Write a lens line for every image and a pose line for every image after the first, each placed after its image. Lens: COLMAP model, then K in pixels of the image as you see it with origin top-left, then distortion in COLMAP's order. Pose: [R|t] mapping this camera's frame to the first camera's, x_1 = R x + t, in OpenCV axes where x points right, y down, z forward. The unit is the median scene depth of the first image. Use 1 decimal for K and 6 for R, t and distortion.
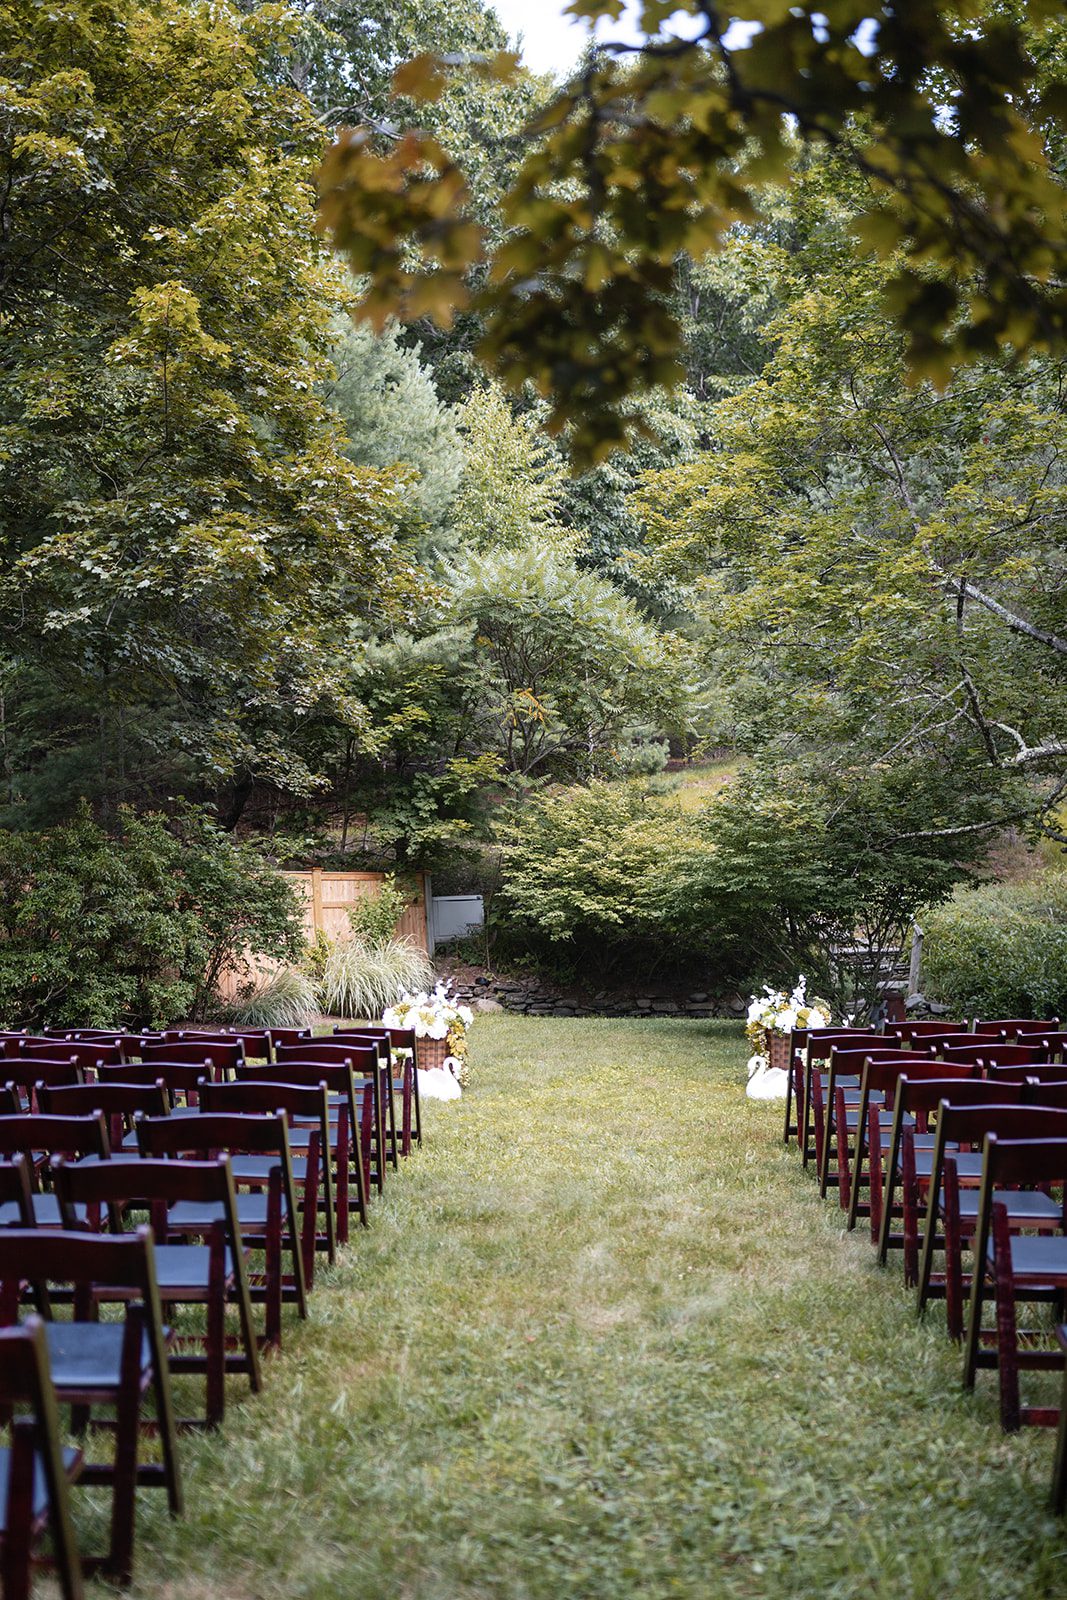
lens RADIAL K [[1532.7, 0, 511.8], [0, 1532.7, 816.7], [0, 0, 1]] dist [0.009749, 0.000766]
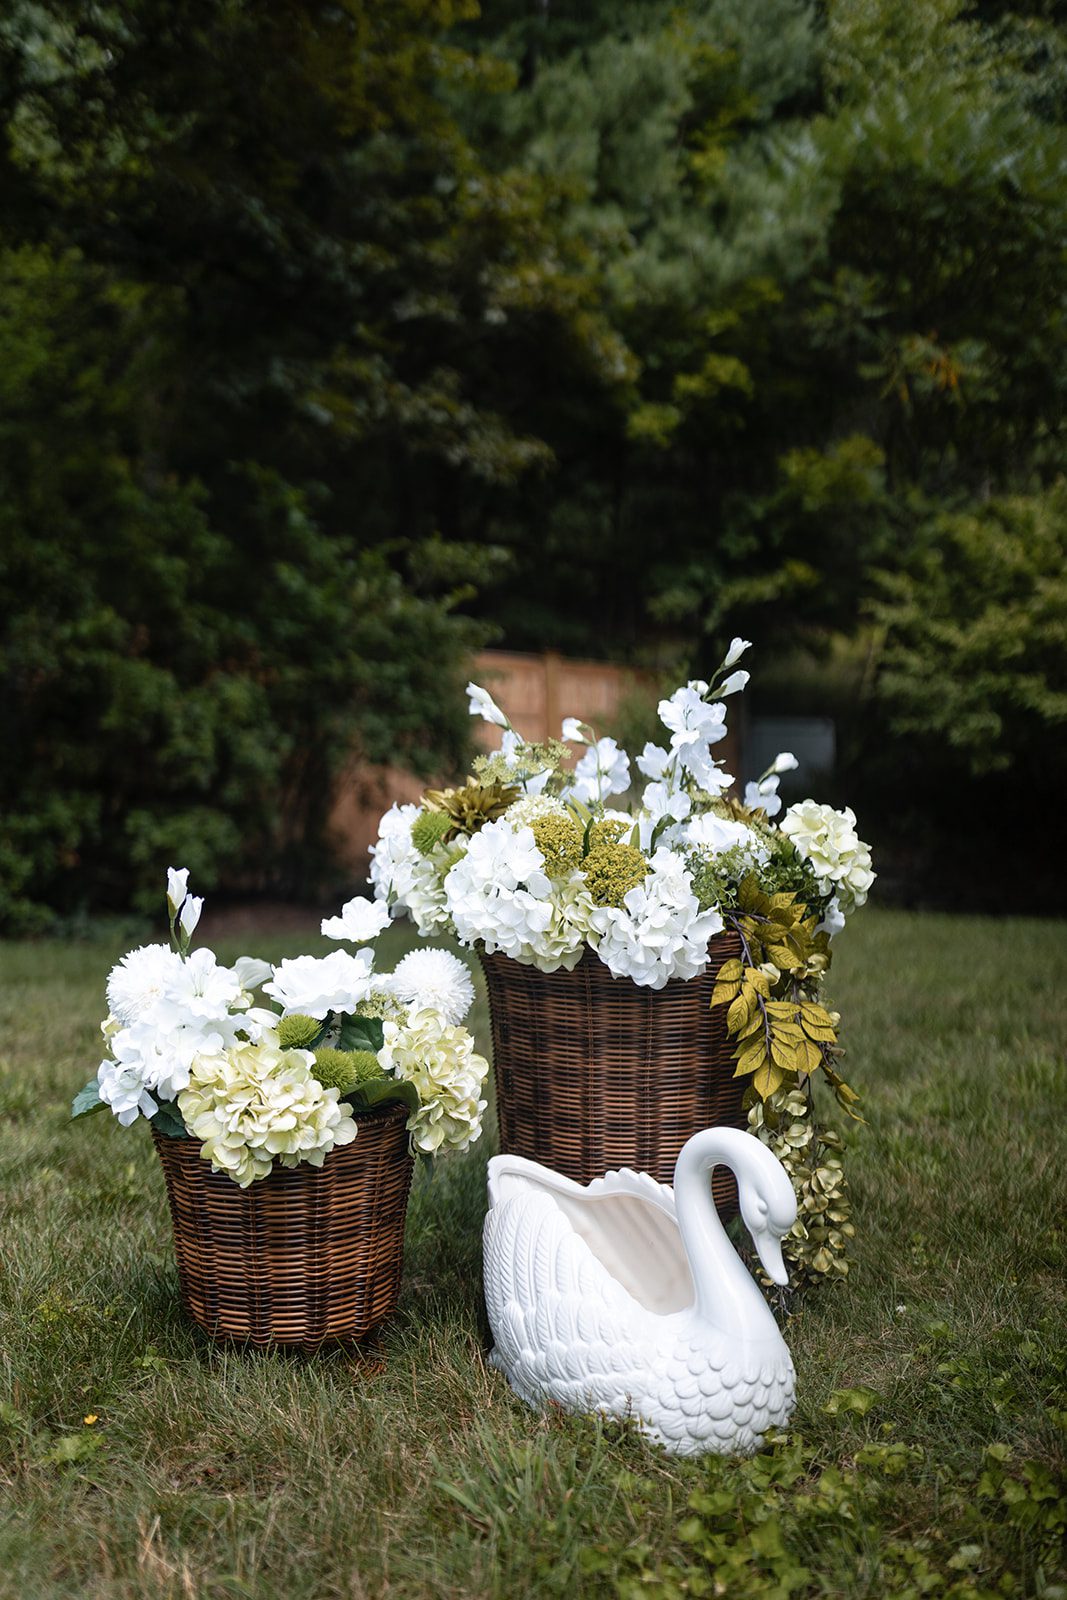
lens RADIAL K [[1359.8, 0, 533.5], [0, 1359.8, 800.0], [0, 0, 1]] dist [0.006889, 0.001084]
pose [[0.974830, 0.014486, -0.222478, -0.019184], [-0.004699, 0.999000, 0.044460, 0.078413], [0.222900, -0.042295, 0.973923, 0.566040]]
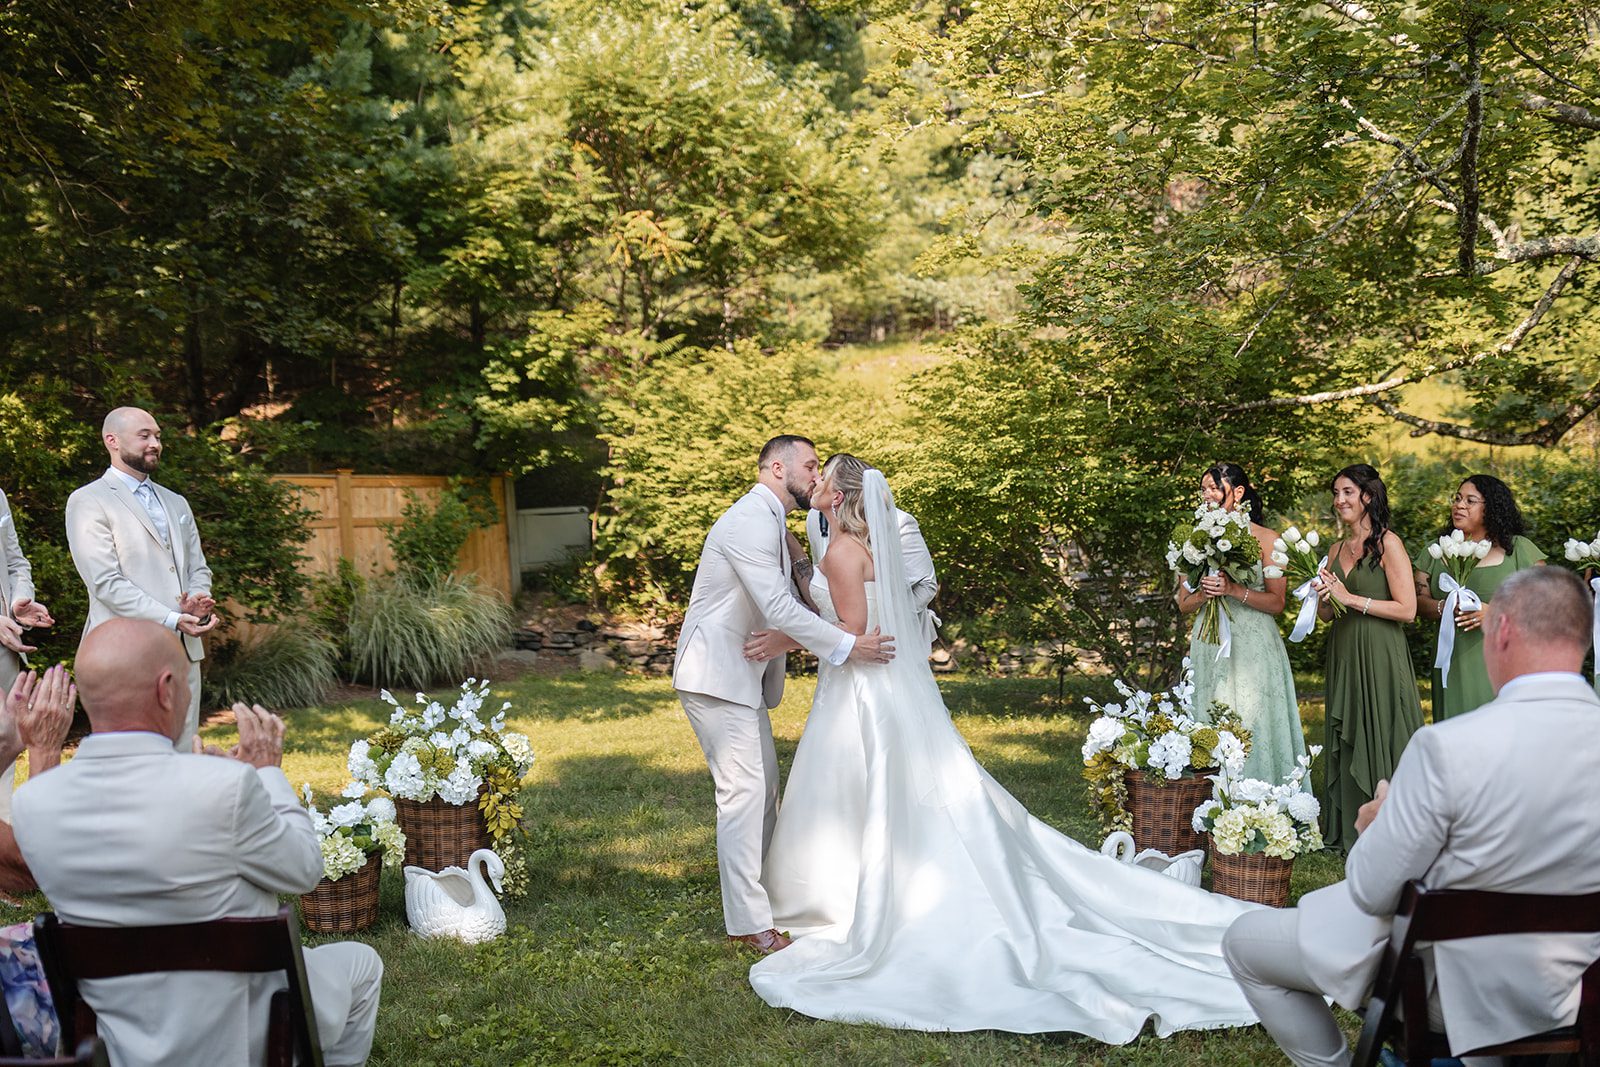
lens RADIAL K [[1532.7, 0, 771.5], [0, 1532.7, 527.3], [0, 0, 1]] dist [0.009749, 0.000766]
pose [[0.996087, -0.009493, 0.087868, 0.005190], [0.003689, 0.997814, 0.065975, 0.017505], [-0.088302, -0.065393, 0.993945, 0.341974]]
